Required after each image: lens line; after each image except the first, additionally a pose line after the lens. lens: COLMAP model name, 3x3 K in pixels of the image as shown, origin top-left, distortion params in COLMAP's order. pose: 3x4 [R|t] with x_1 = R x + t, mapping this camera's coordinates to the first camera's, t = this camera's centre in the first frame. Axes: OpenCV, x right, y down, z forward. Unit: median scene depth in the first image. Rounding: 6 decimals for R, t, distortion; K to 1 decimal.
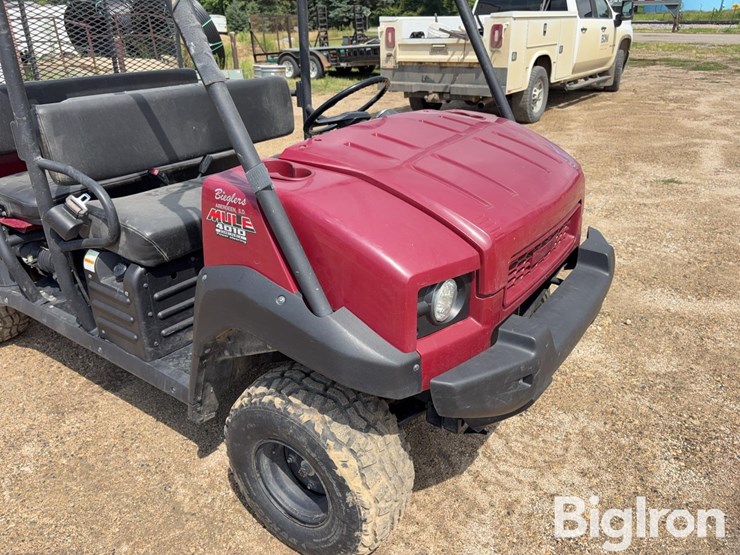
lens RADIAL K [[561.6, 0, 366.8], [0, 561.6, 281.0], [0, 0, 1]] dist [0.046993, -0.053459]
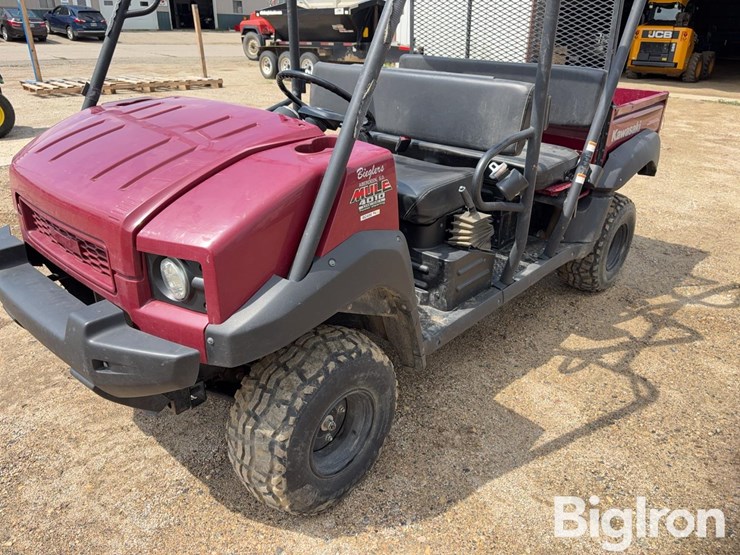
lens RADIAL K [[558.2, 0, 371.2], [0, 558.2, 281.3], [0, 0, 1]] dist [0.057946, -0.064325]
pose [[-0.120474, 0.440978, -0.889395, 0.945780], [-0.434157, 0.782292, 0.446684, -0.549474], [0.892745, 0.439951, 0.097208, 1.158122]]
